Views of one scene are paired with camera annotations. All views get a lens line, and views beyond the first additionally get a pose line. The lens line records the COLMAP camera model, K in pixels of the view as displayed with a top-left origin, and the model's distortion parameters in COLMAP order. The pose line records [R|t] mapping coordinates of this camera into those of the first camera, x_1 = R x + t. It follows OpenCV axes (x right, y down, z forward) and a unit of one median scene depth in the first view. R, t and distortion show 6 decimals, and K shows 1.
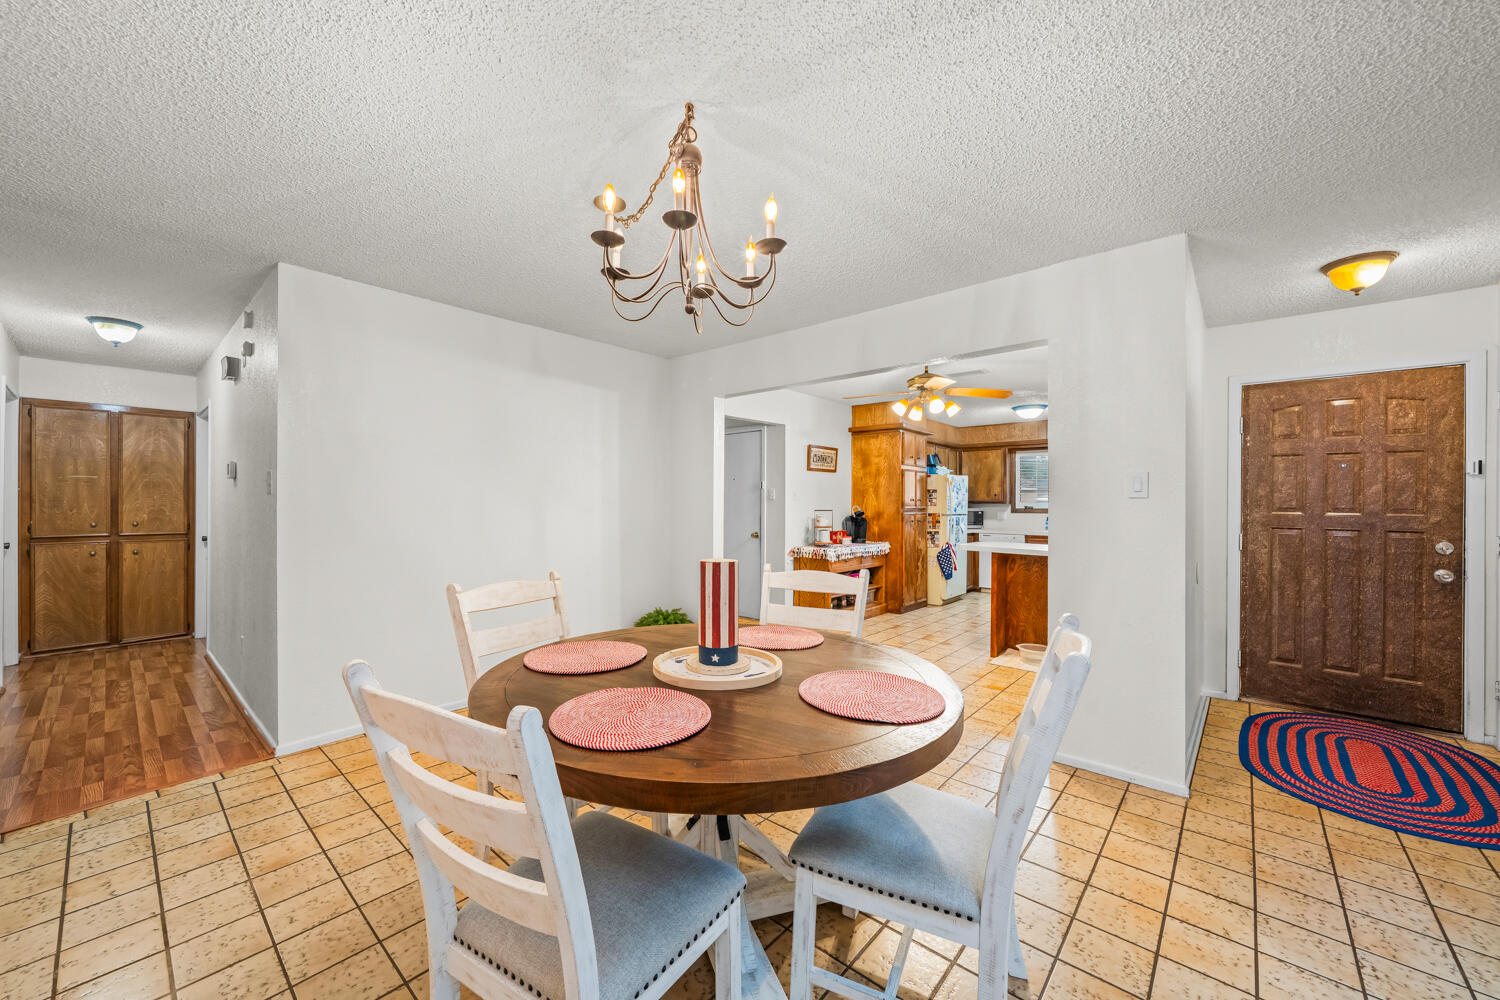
lens RADIAL K [[565.2, 0, 732.3], [0, 565.2, 501.6], [0, 0, 1]] dist [-0.000487, -0.000039]
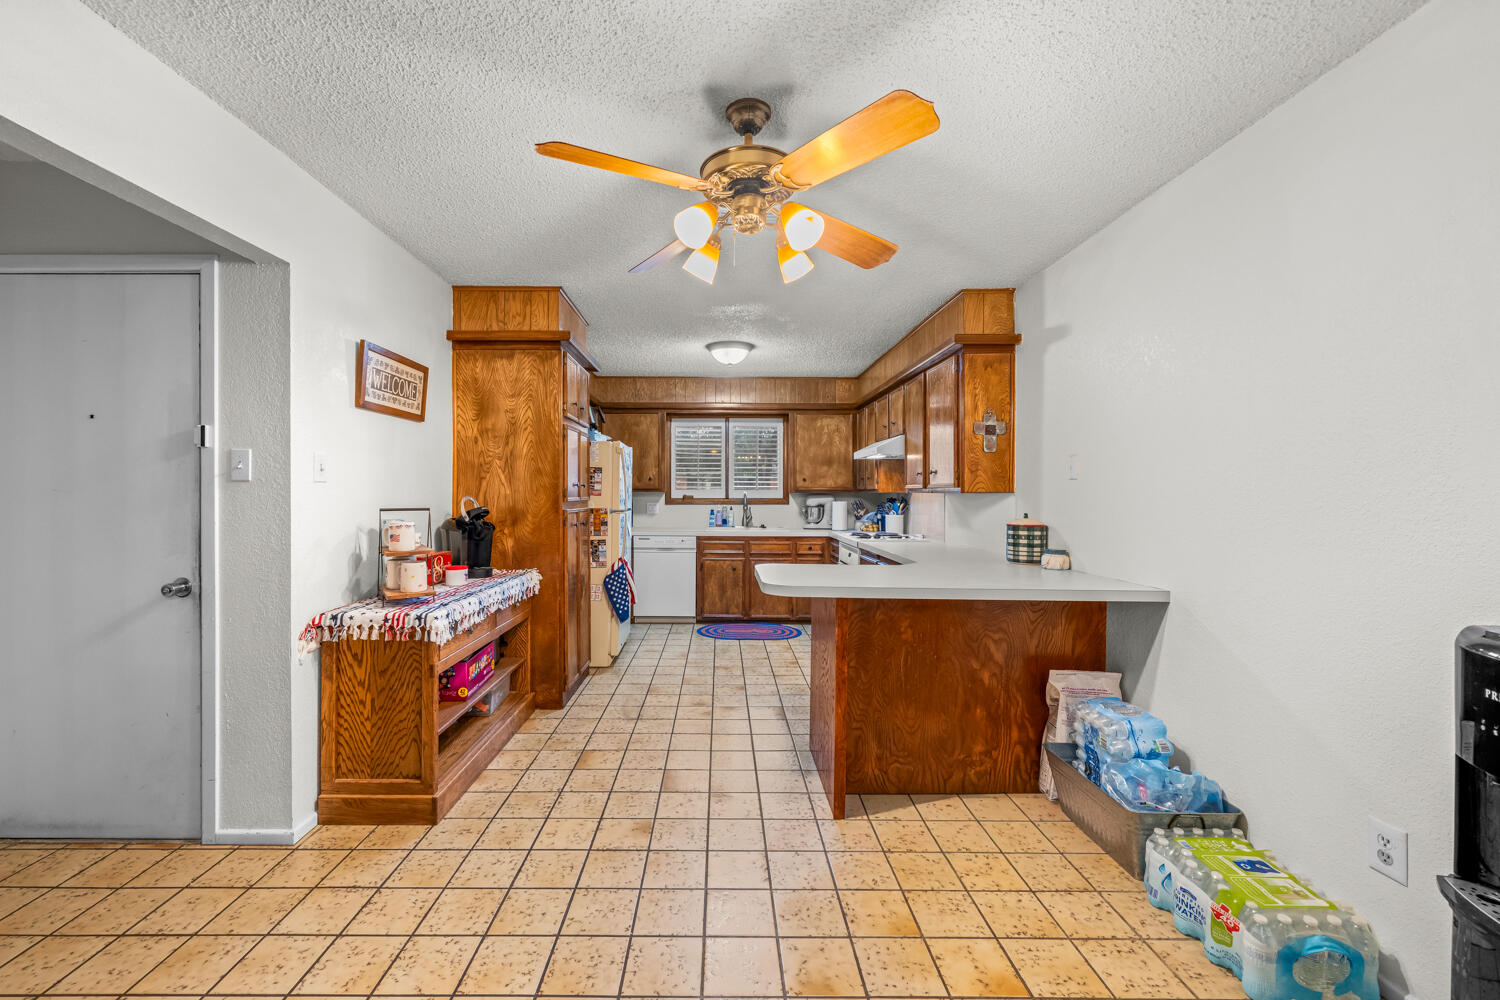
lens RADIAL K [[613.6, 0, 717.9], [0, 613.6, 495.6], [0, 0, 1]] dist [-0.000462, -0.000070]
pose [[0.743619, -0.006285, 0.668574, 0.032502], [-0.000236, 0.999953, 0.009663, 0.001484], [-0.668603, -0.007343, 0.743583, 0.478501]]
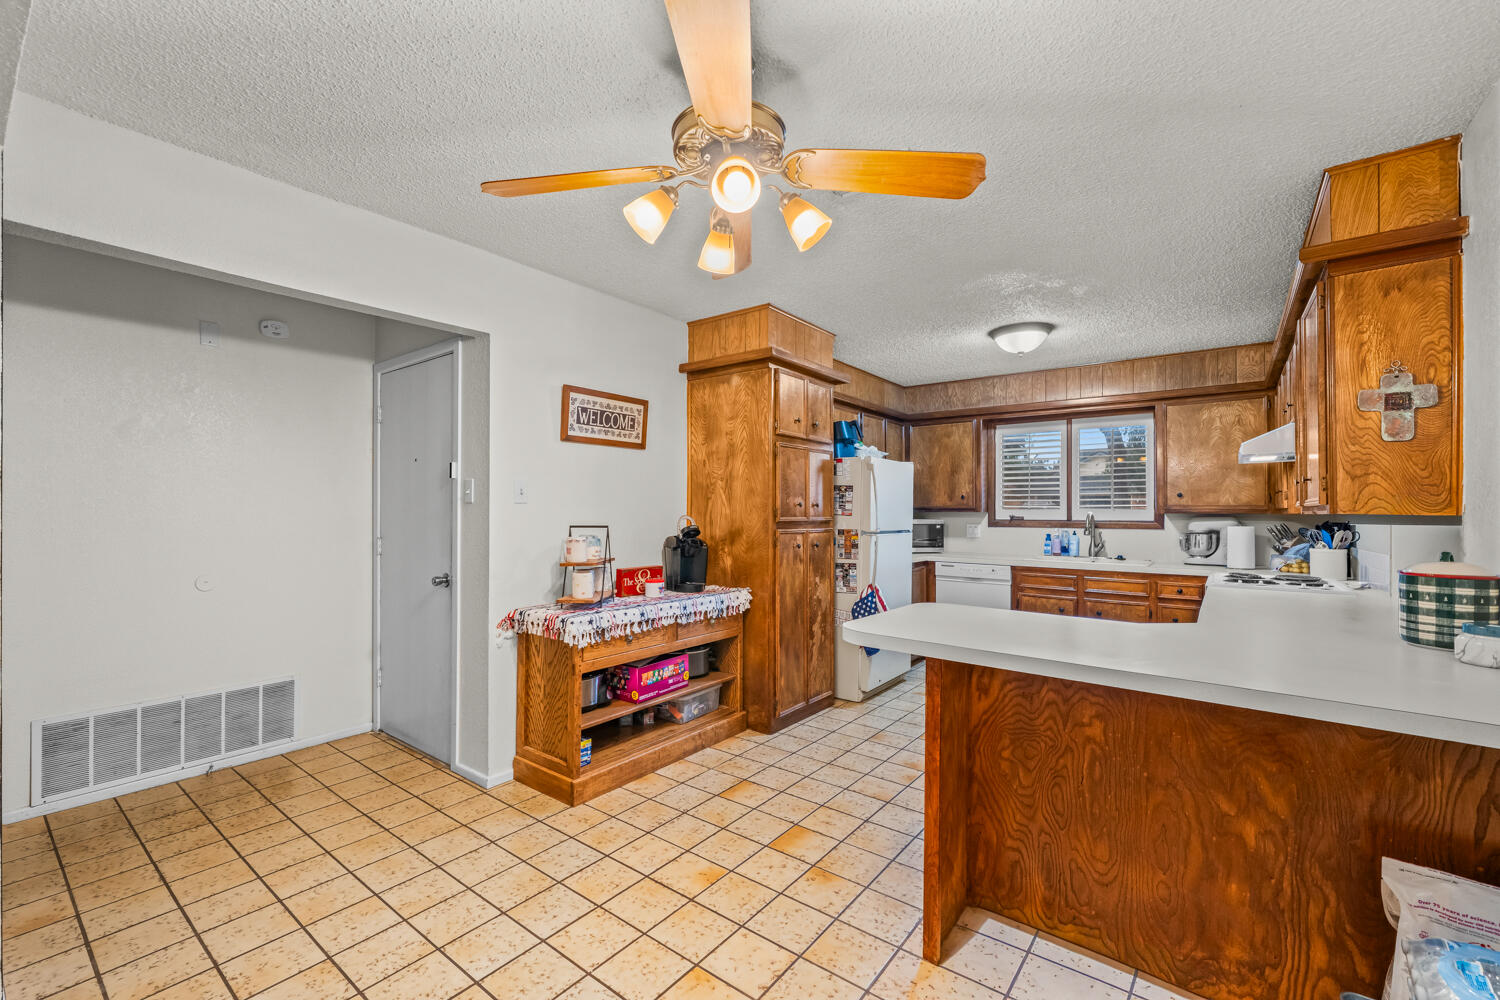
lens RADIAL K [[628.0, 0, 732.8], [0, 628.0, 505.6], [0, 0, 1]] dist [-0.000271, -0.000085]
pose [[0.997766, -0.000172, 0.066802, 0.219576], [0.000660, 0.999973, -0.007282, 0.002227], [-0.066799, 0.007310, 0.997740, 0.434943]]
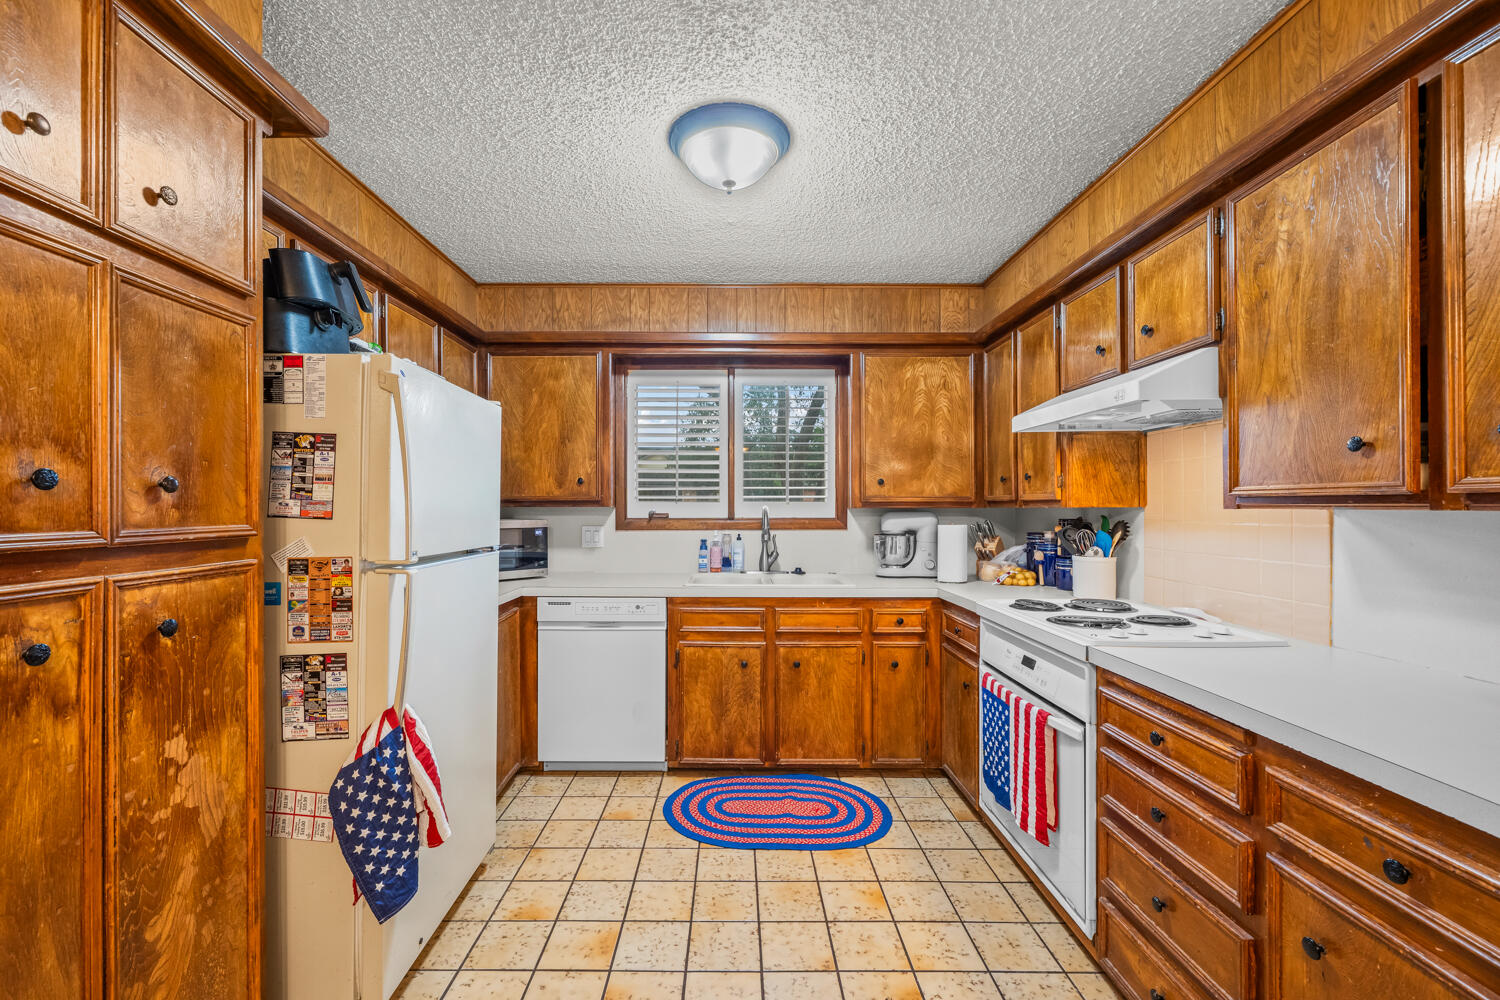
lens RADIAL K [[628.0, 0, 732.8], [0, 628.0, 505.6], [0, 0, 1]] dist [-0.000271, -0.000085]
pose [[0.743006, -0.003628, 0.669275, 0.336802], [0.001903, 0.999993, 0.003309, 0.002636], [-0.669282, -0.001185, 0.743007, 0.794008]]
